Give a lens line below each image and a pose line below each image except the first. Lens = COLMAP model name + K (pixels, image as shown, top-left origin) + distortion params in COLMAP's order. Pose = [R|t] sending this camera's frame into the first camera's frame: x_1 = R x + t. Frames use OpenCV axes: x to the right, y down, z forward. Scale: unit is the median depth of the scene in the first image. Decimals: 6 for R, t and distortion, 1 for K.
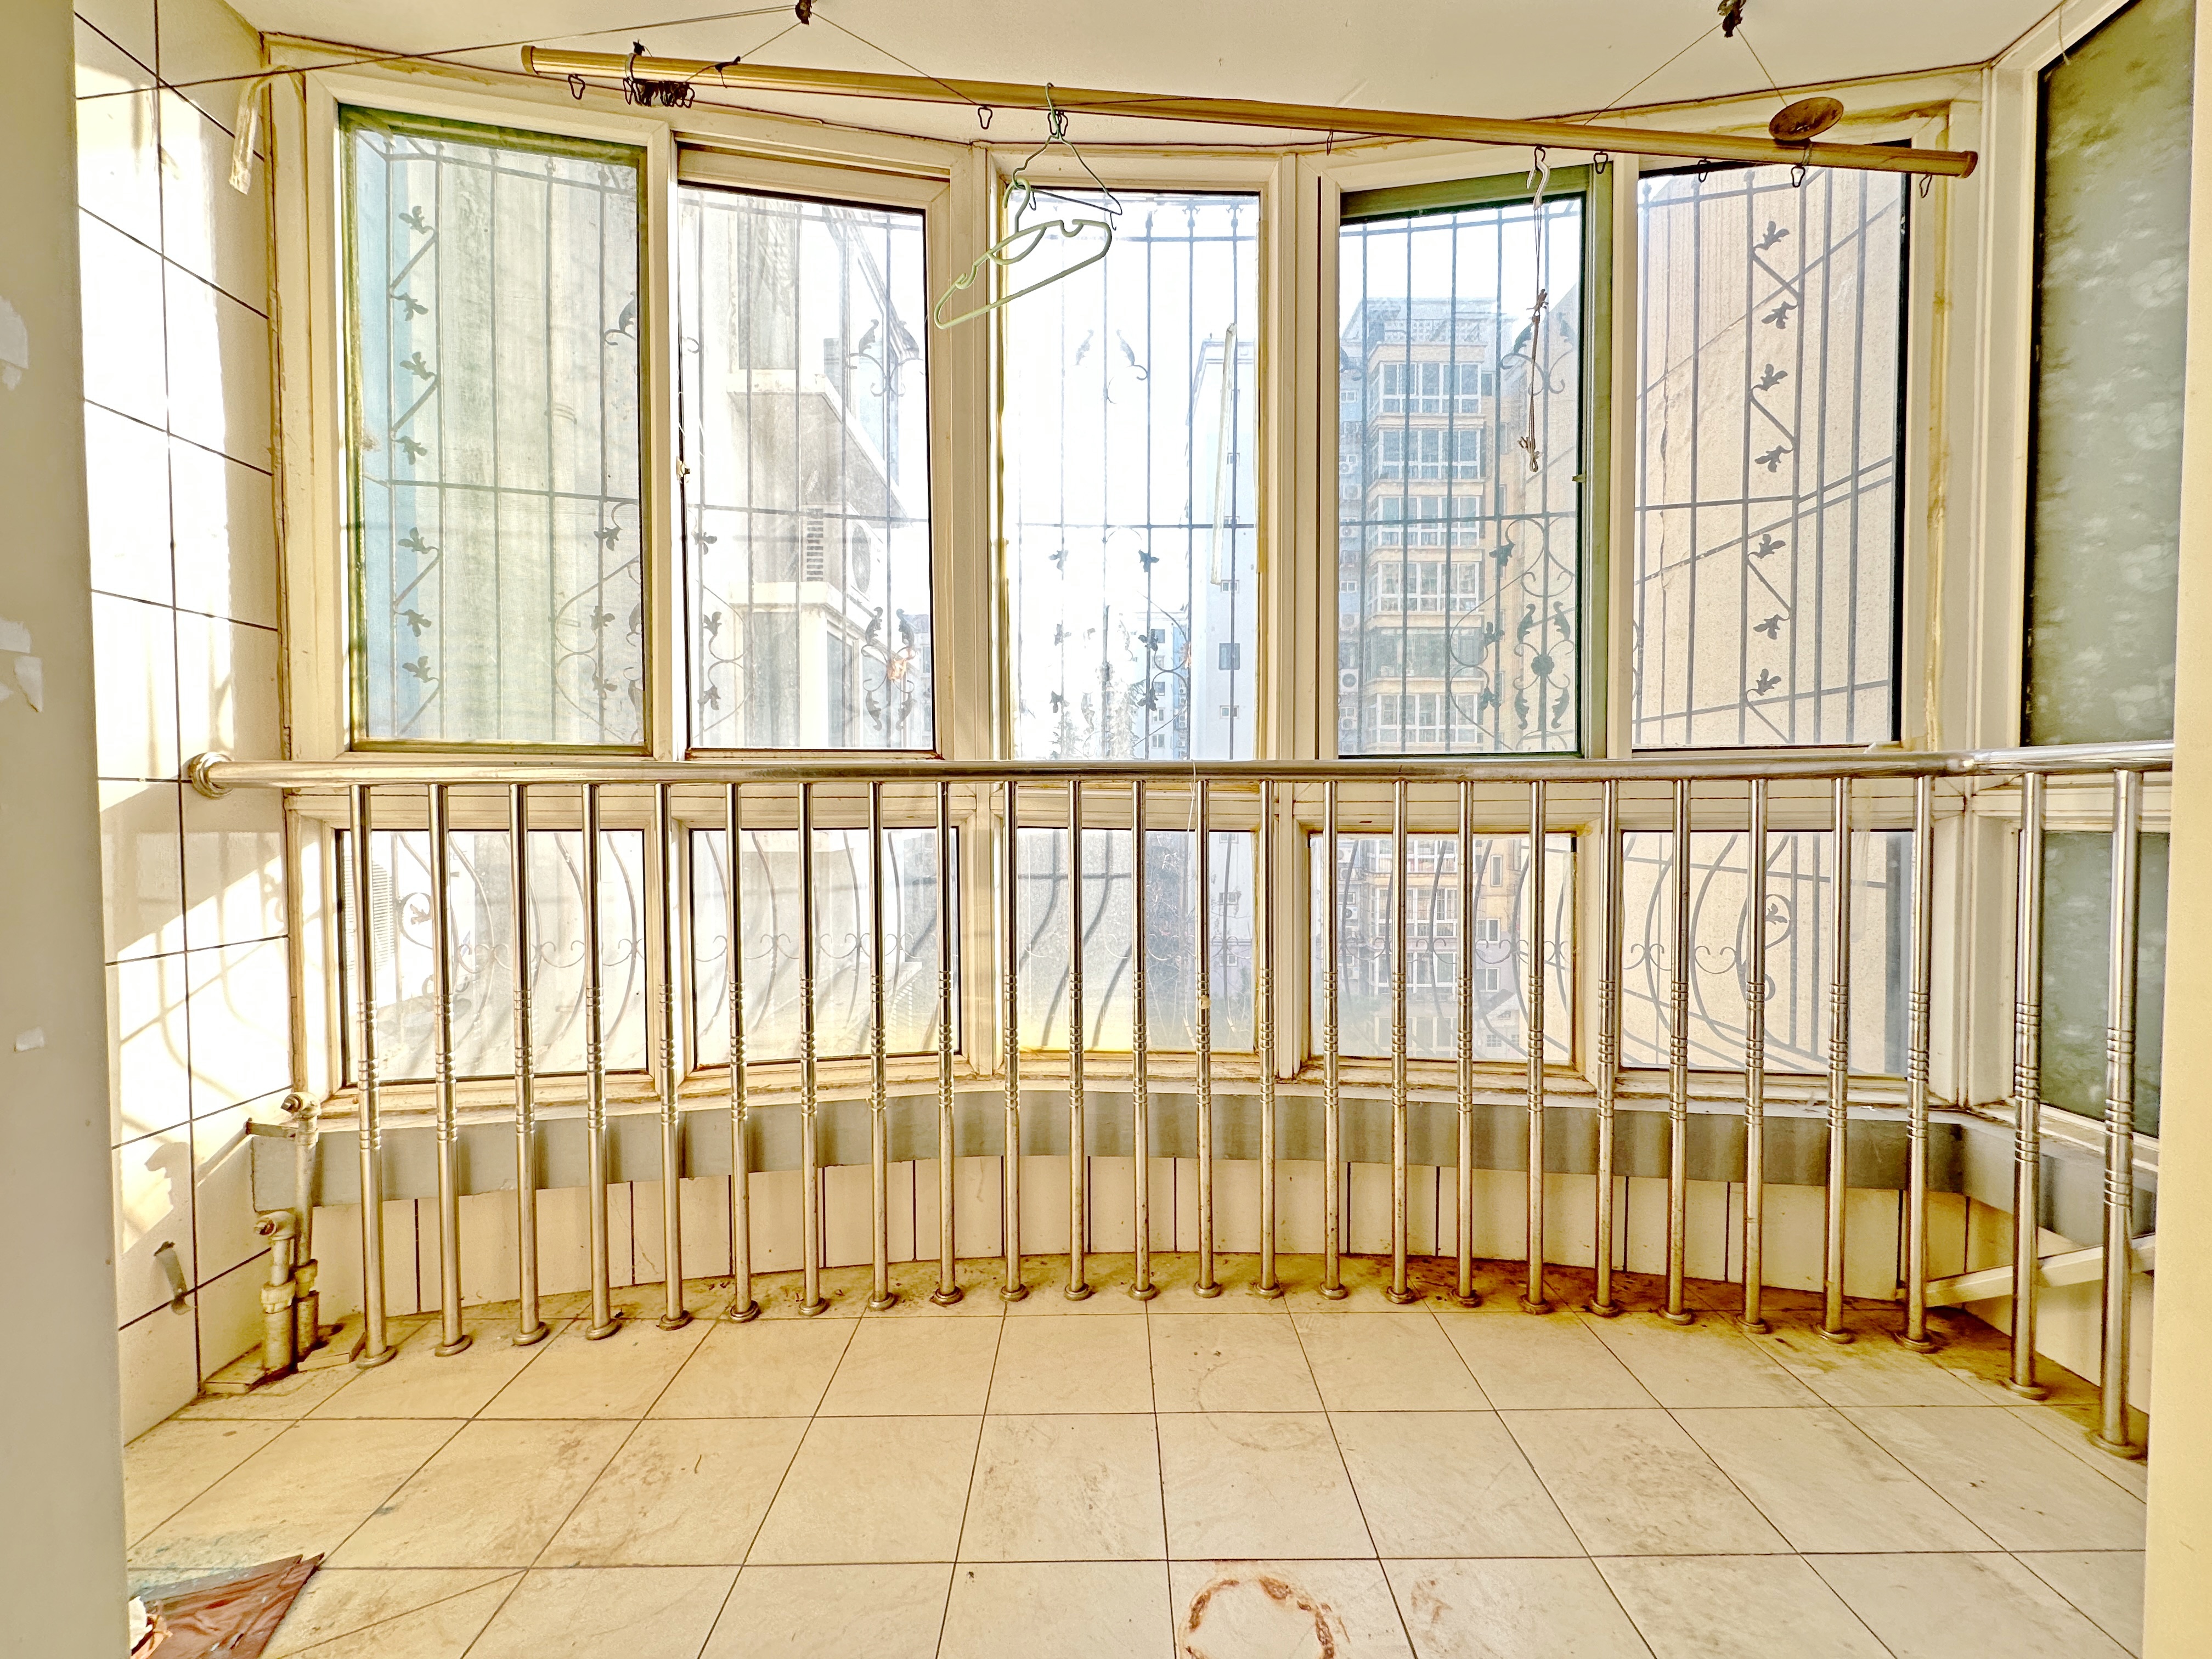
lens RADIAL K [[861.3, 0, 1106.6], [0, 861.3, 822.6], [0, 0, 1]] dist [-0.000068, -0.000008]
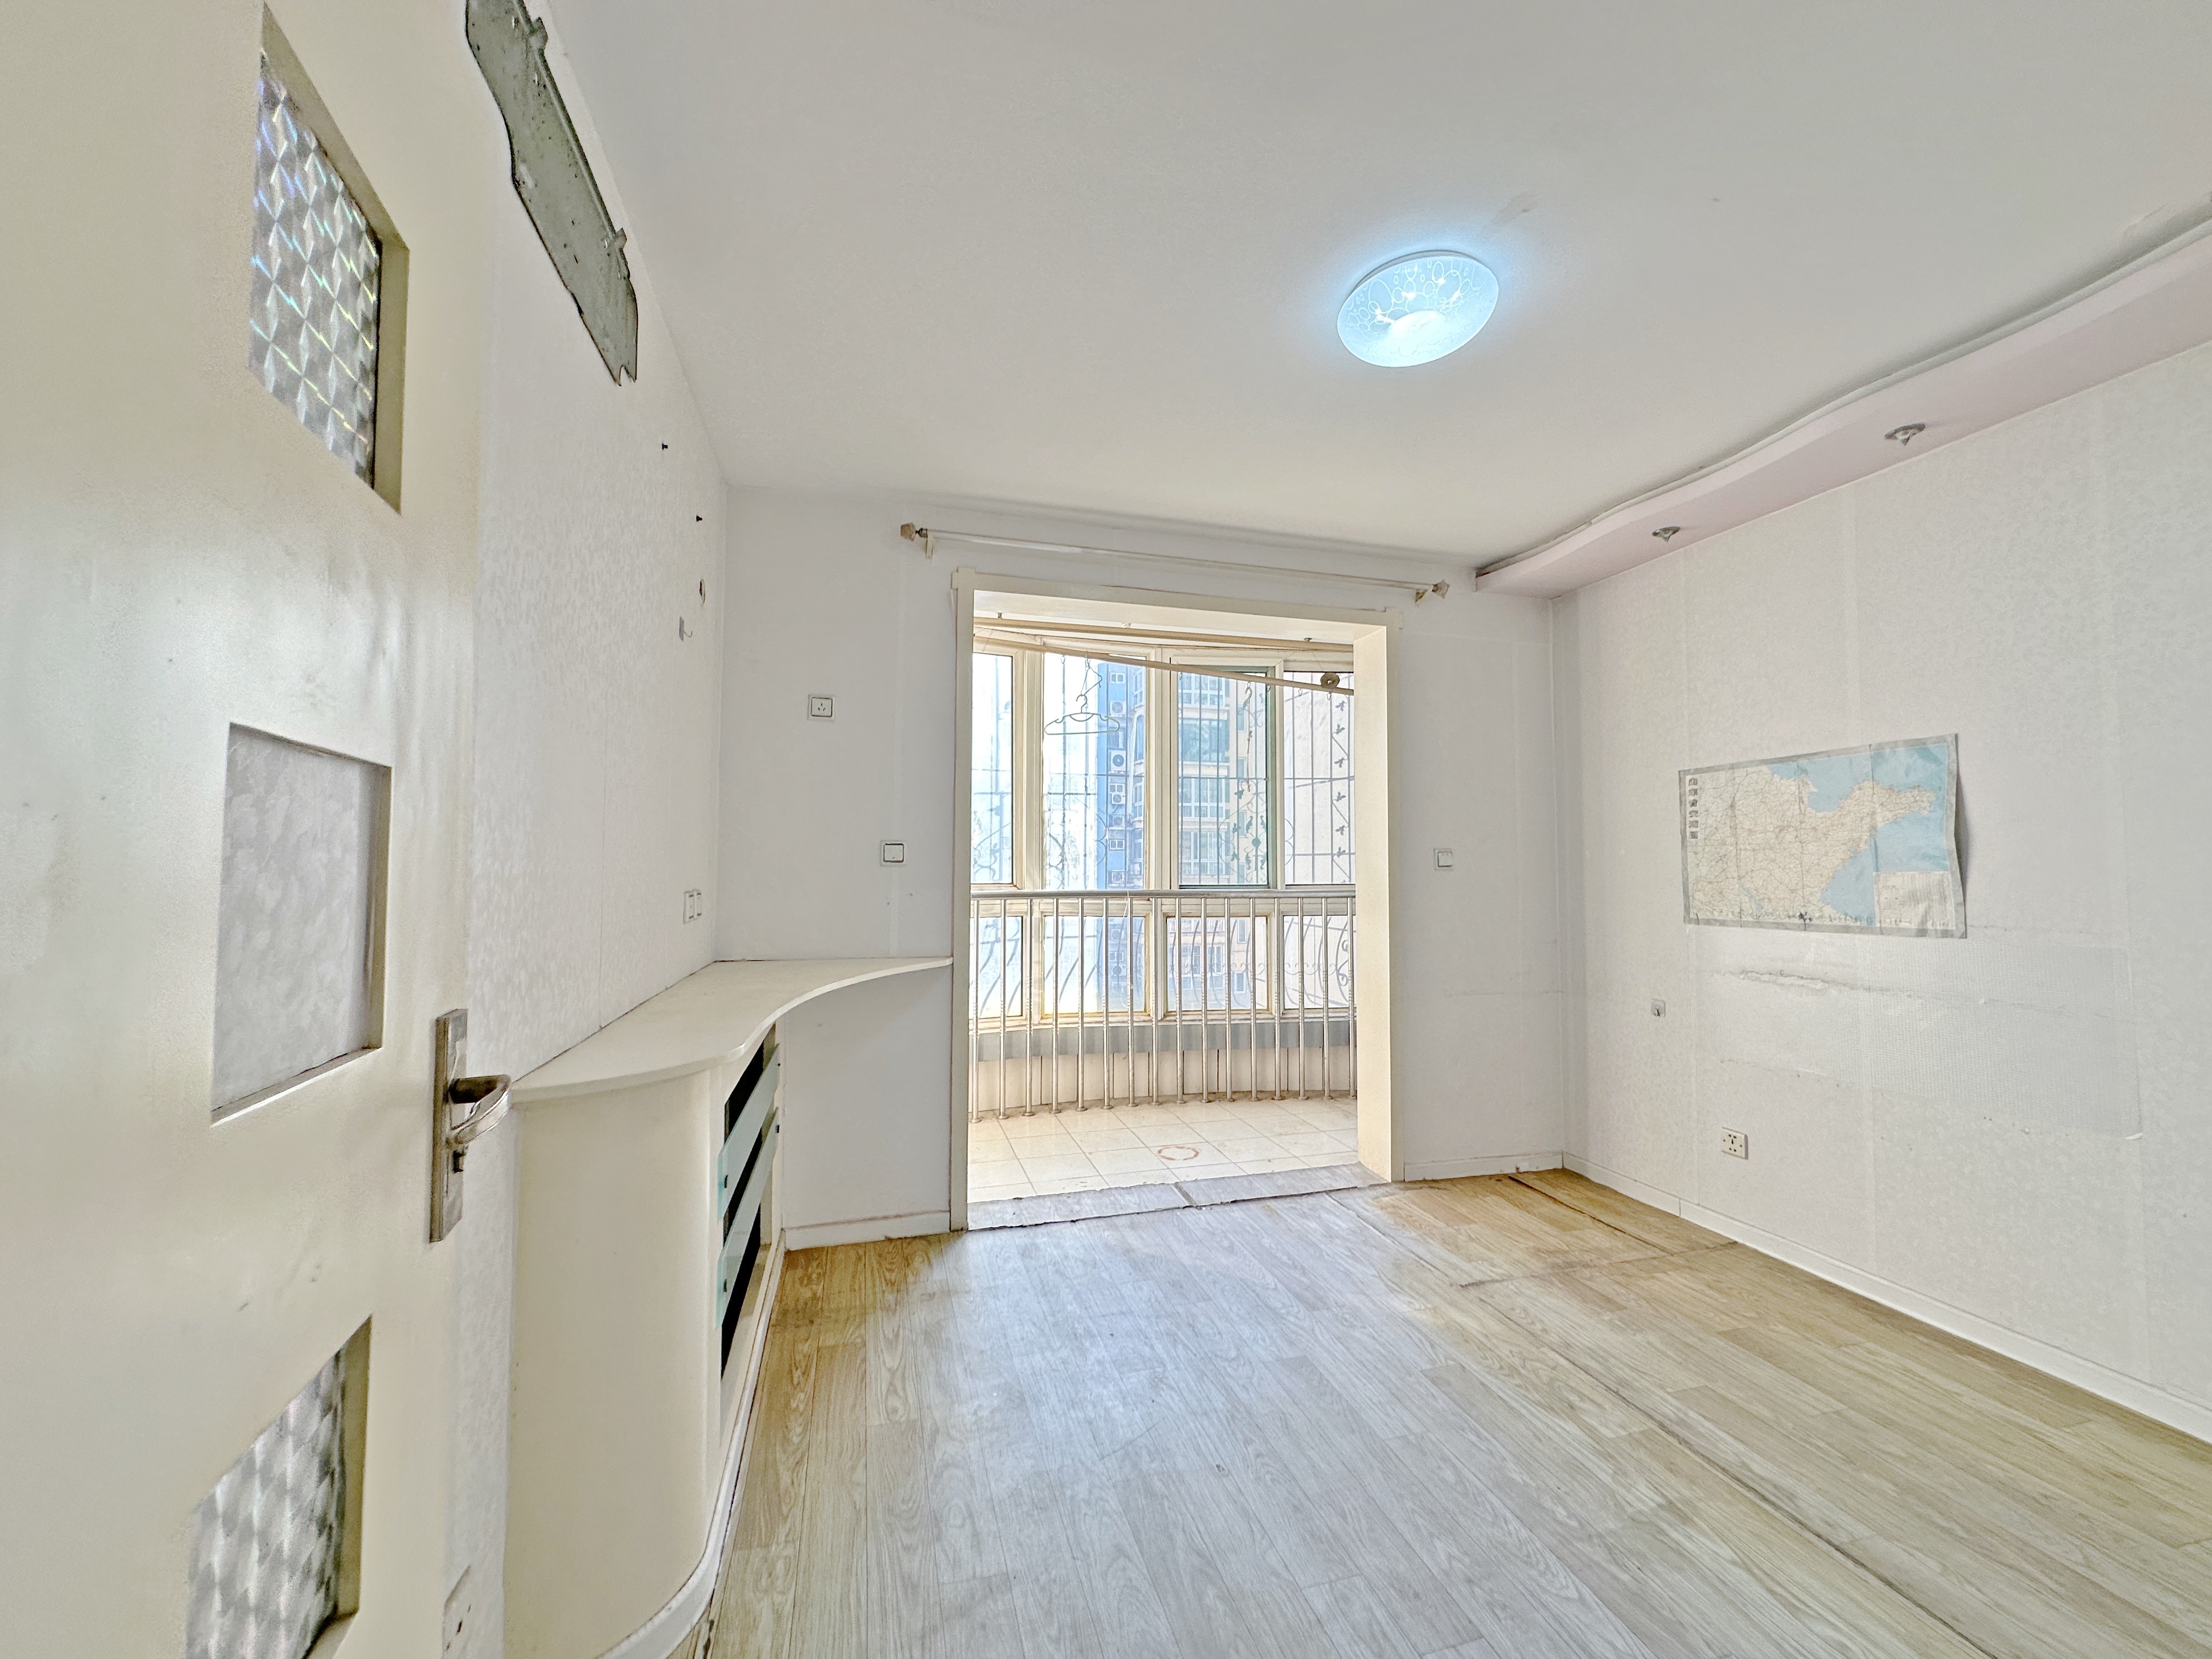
lens RADIAL K [[861.3, 0, 1106.6], [0, 861.3, 822.6], [0, 0, 1]] dist [-0.000068, -0.000008]
pose [[0.962507, 0.026146, 0.269994, -0.610808], [0.000362, 0.995219, -0.097668, -0.018400], [-0.271257, 0.094104, 0.957896, -1.346001]]
